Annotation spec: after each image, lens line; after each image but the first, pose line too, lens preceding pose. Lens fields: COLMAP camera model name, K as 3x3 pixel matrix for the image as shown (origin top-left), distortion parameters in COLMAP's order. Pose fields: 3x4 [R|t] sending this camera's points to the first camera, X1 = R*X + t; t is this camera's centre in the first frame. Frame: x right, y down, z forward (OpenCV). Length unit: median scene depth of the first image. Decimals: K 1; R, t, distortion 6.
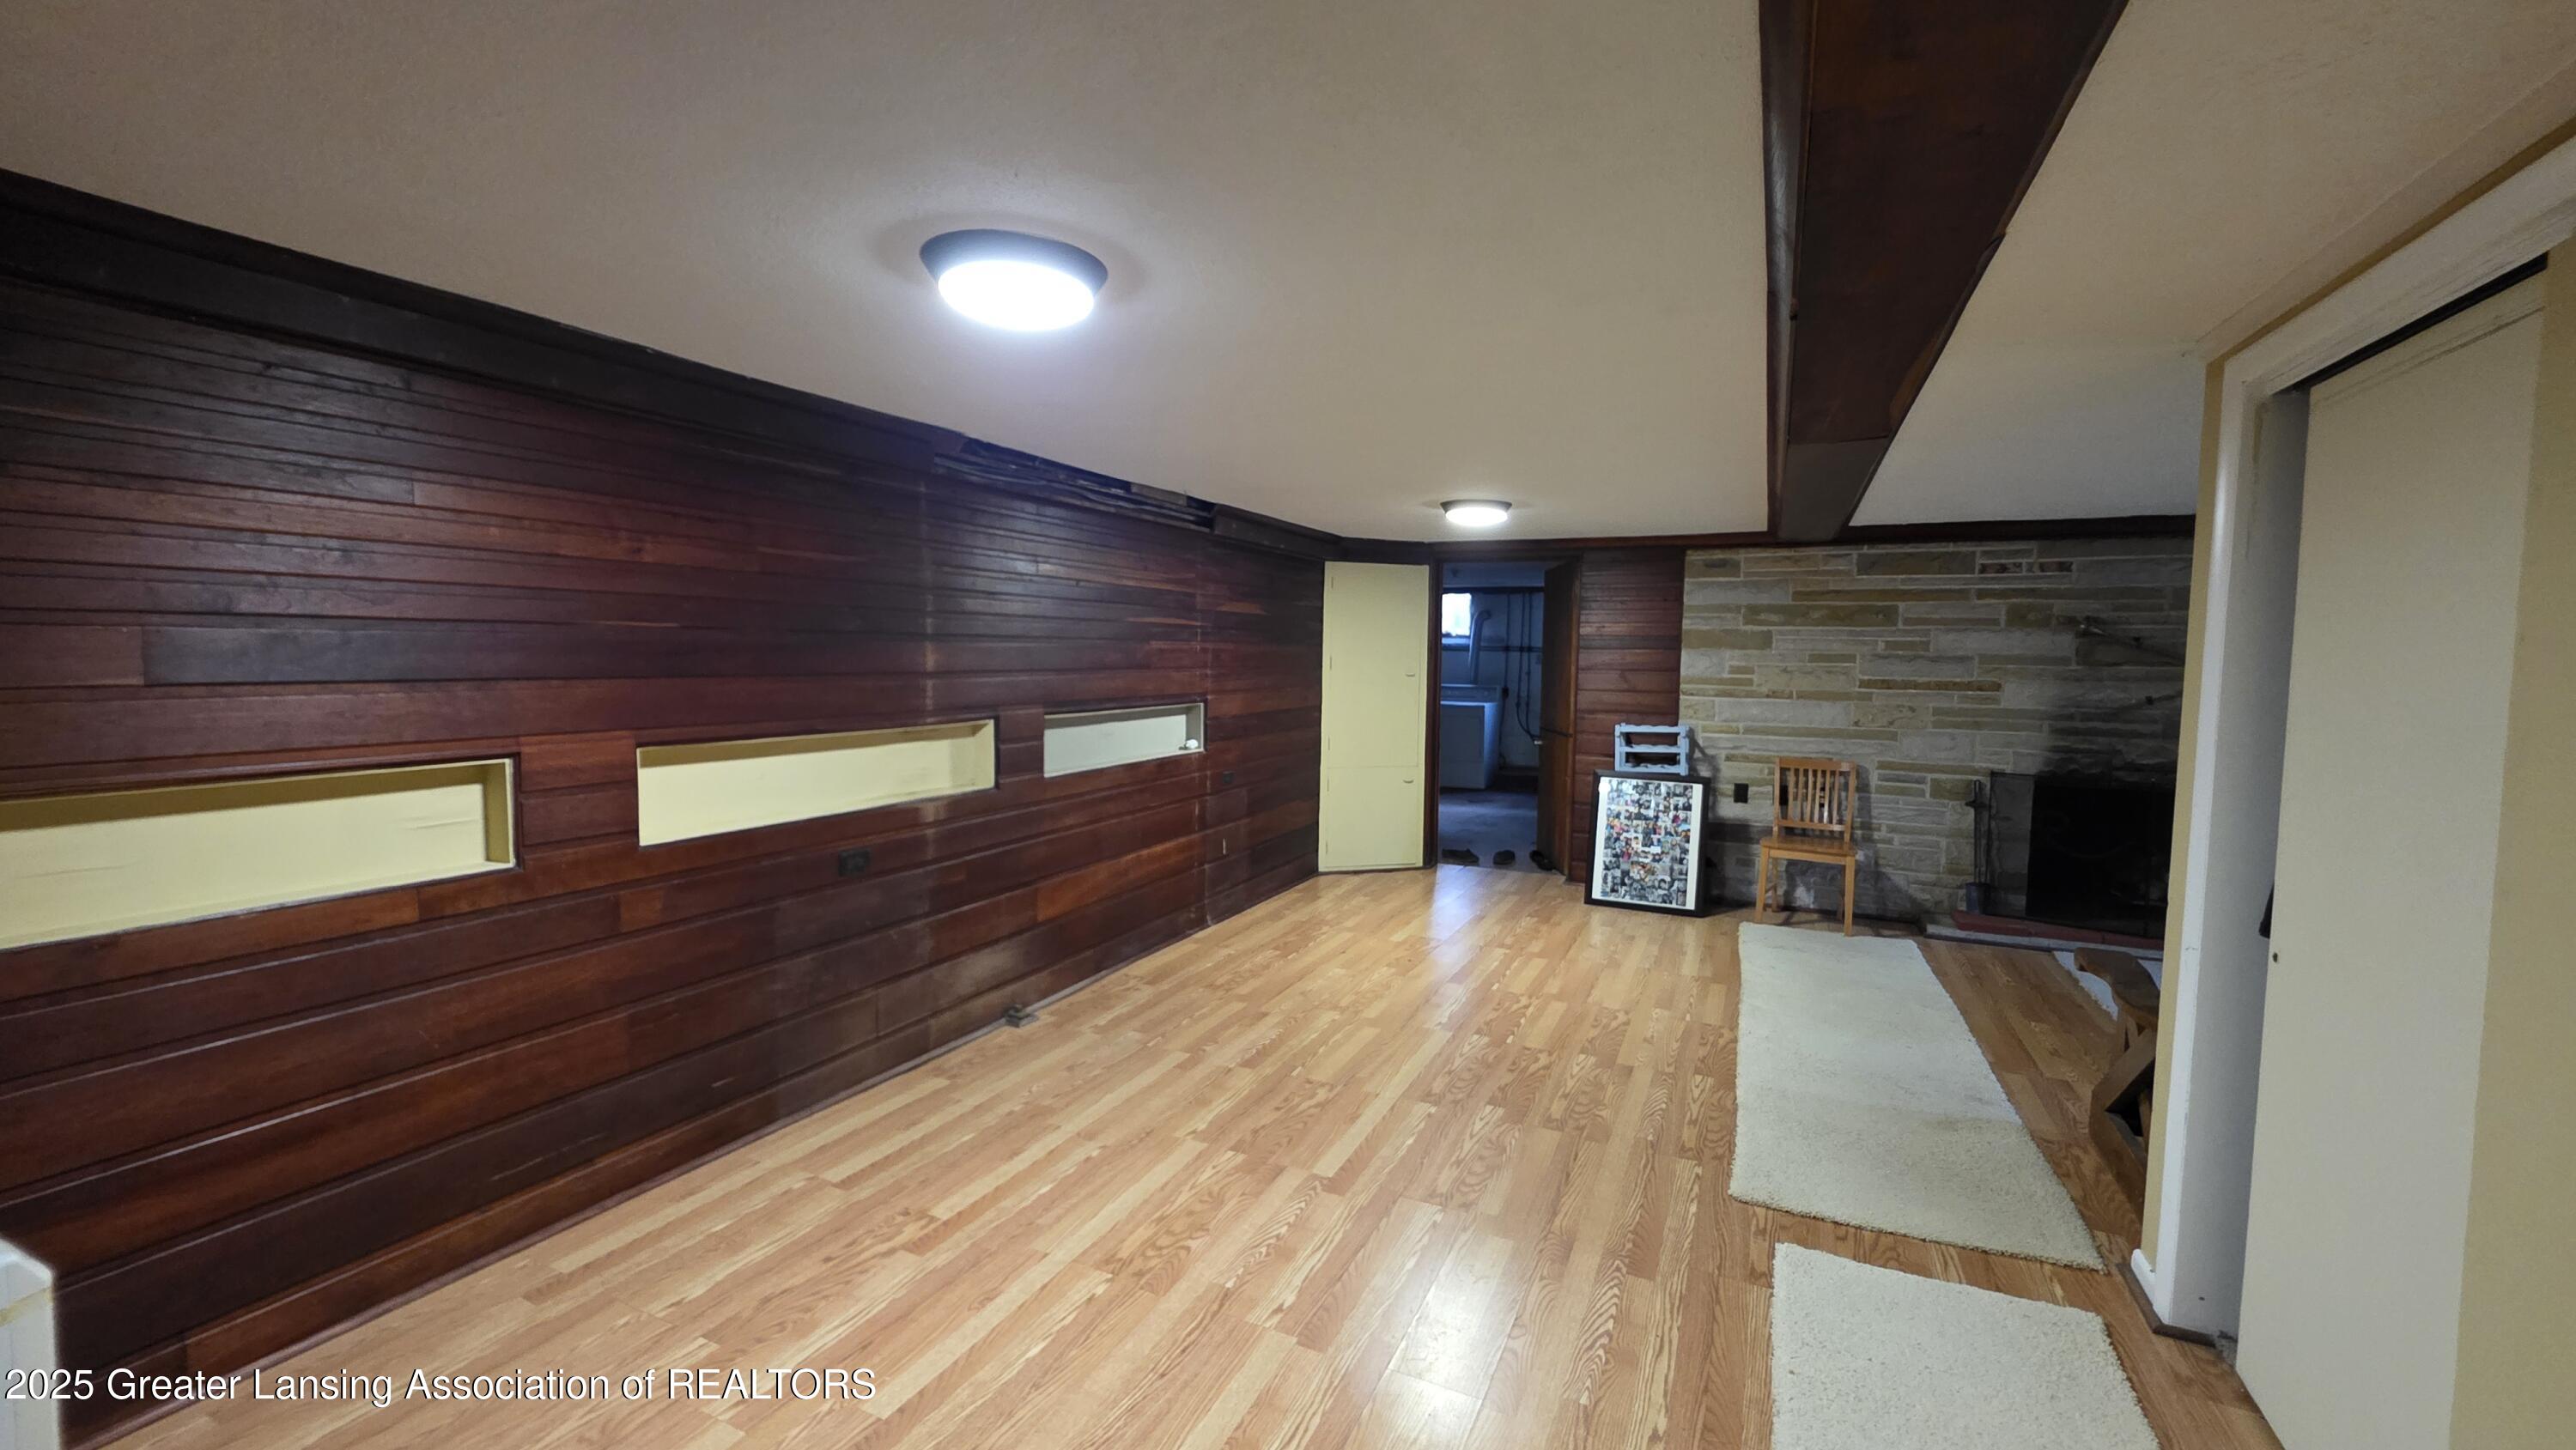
lens RADIAL K [[1027.0, 0, 1287.6], [0, 1027.0, 719.4], [0, 0, 1]] dist [0.001641, 0.000016]
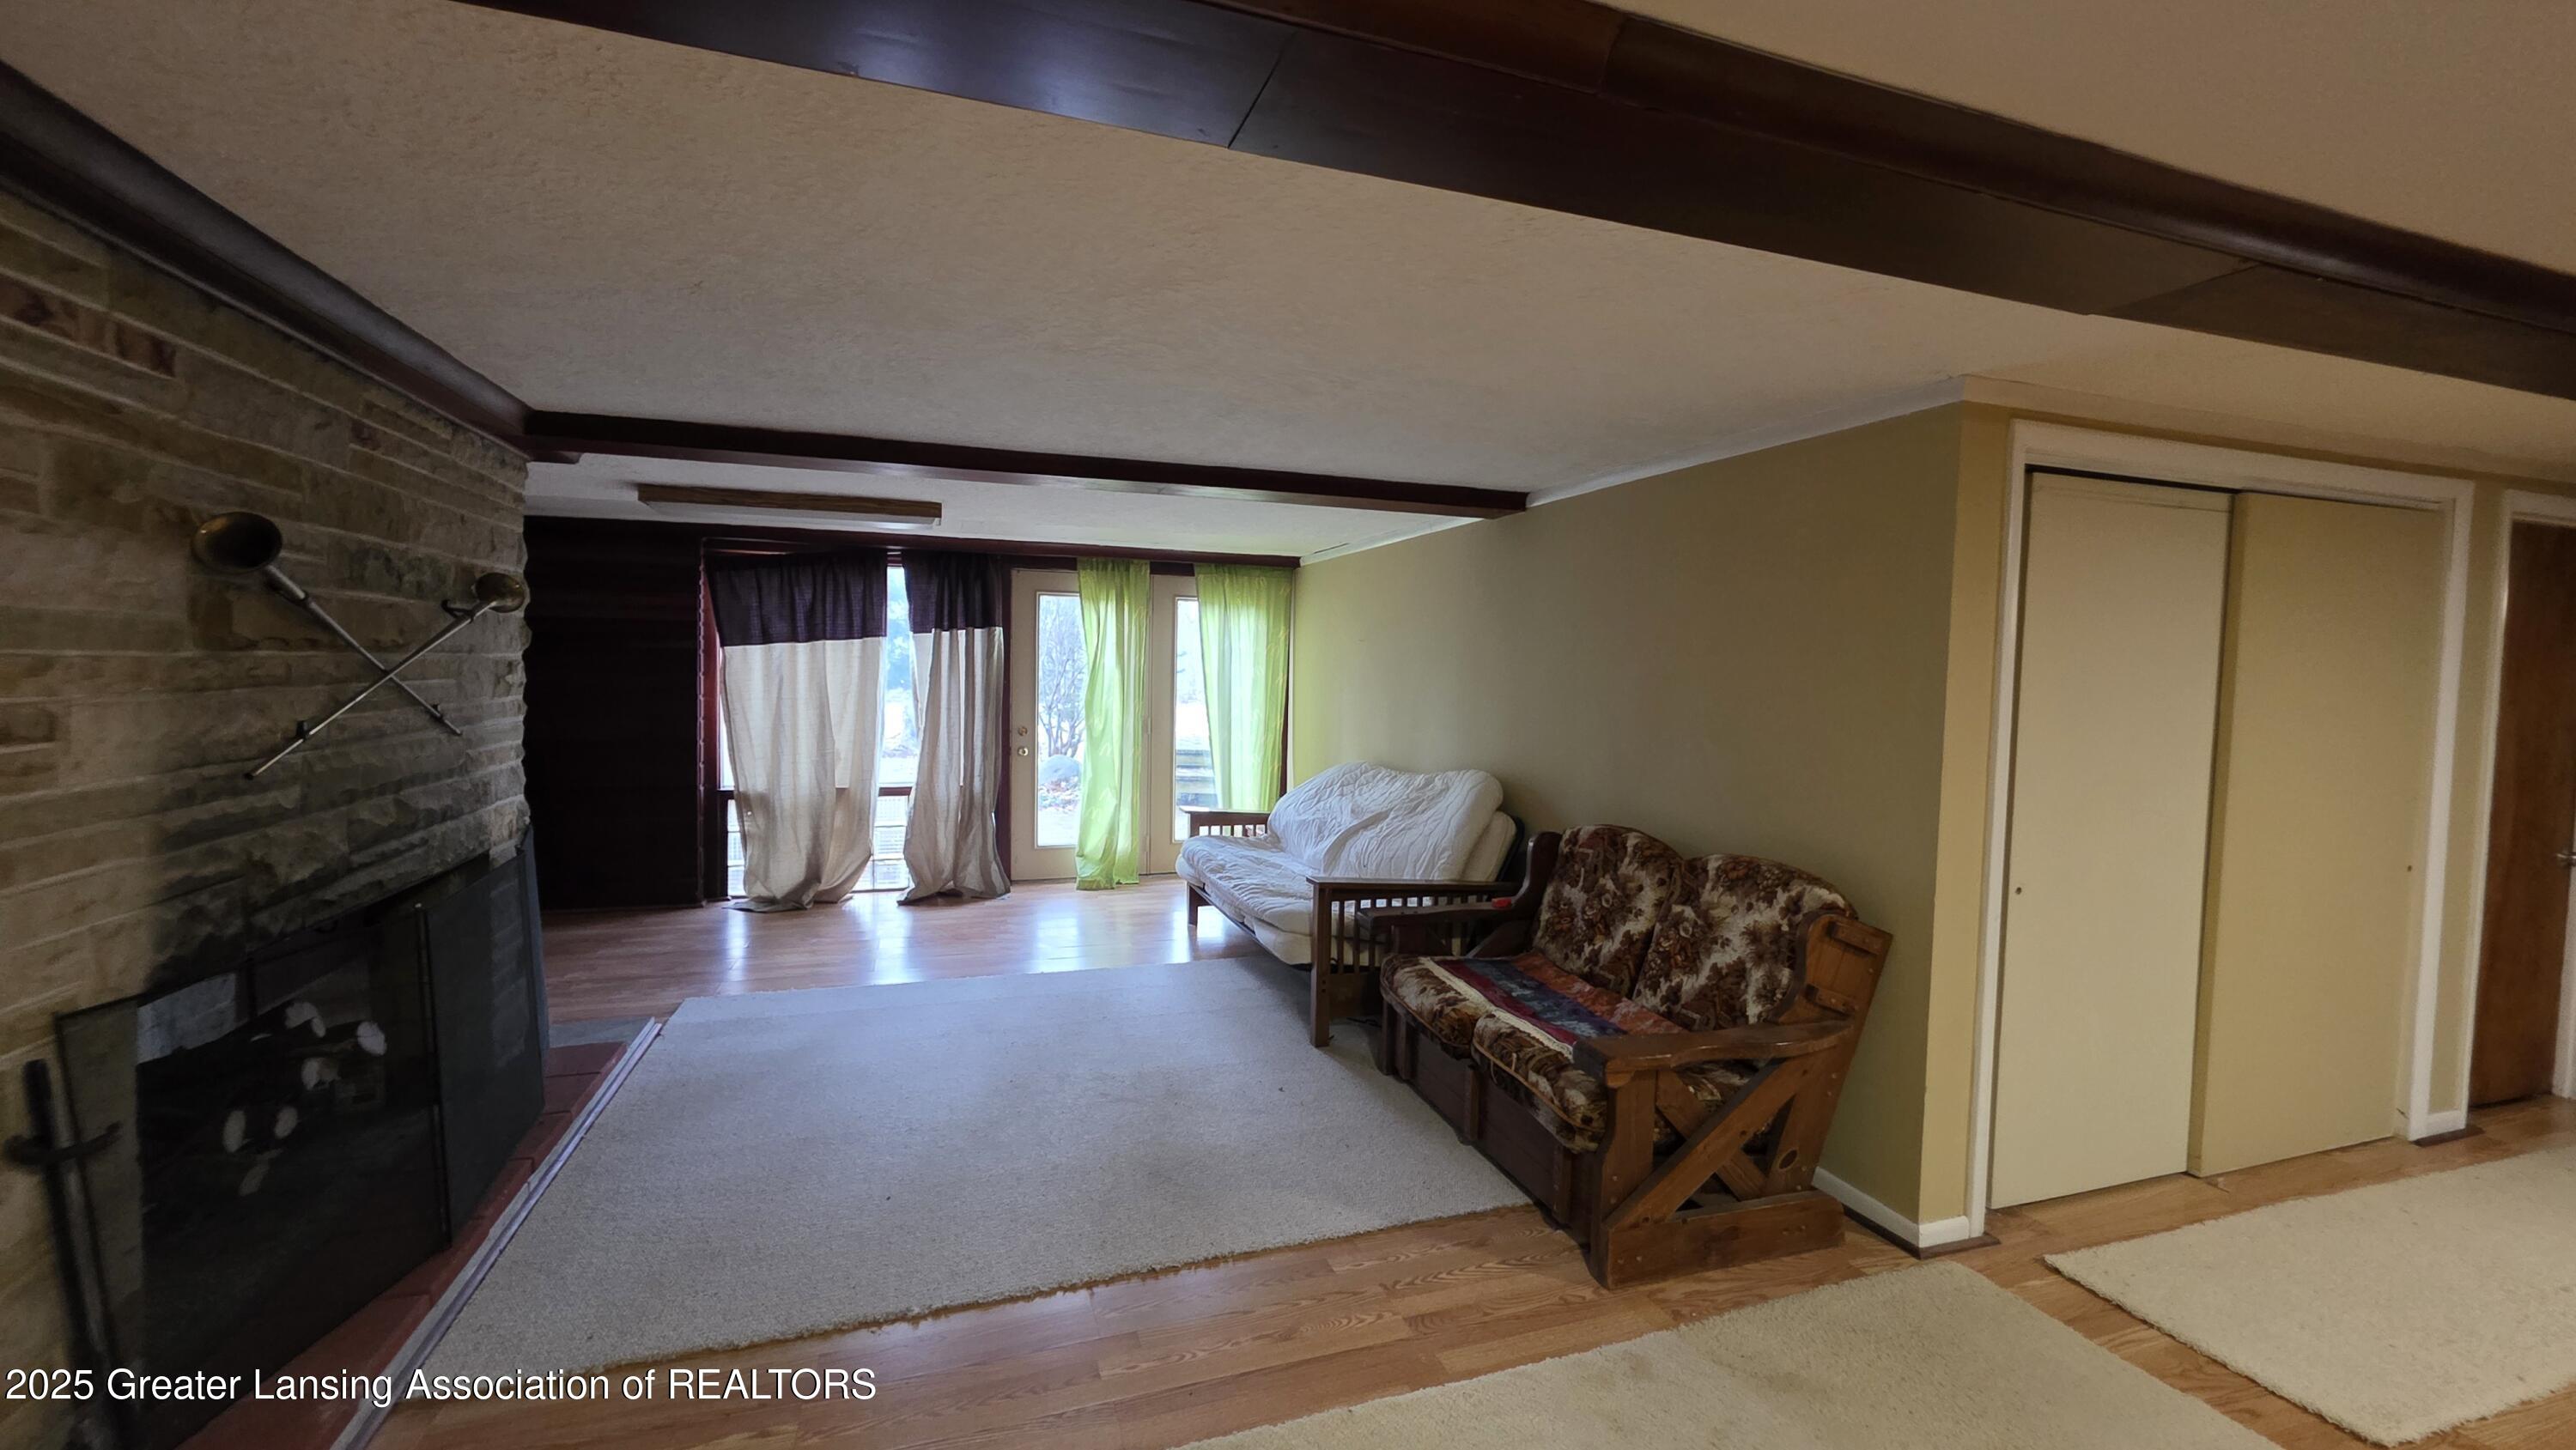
lens RADIAL K [[1027.0, 0, 1284.1], [0, 1027.0, 723.5], [0, 0, 1]] dist [0.001641, 0.000016]
pose [[-0.695739, -0.068005, 0.715068, 0.250481], [0.017657, 0.993588, 0.111672, -0.059048], [-0.718078, 0.090321, -0.690077, 0.968890]]
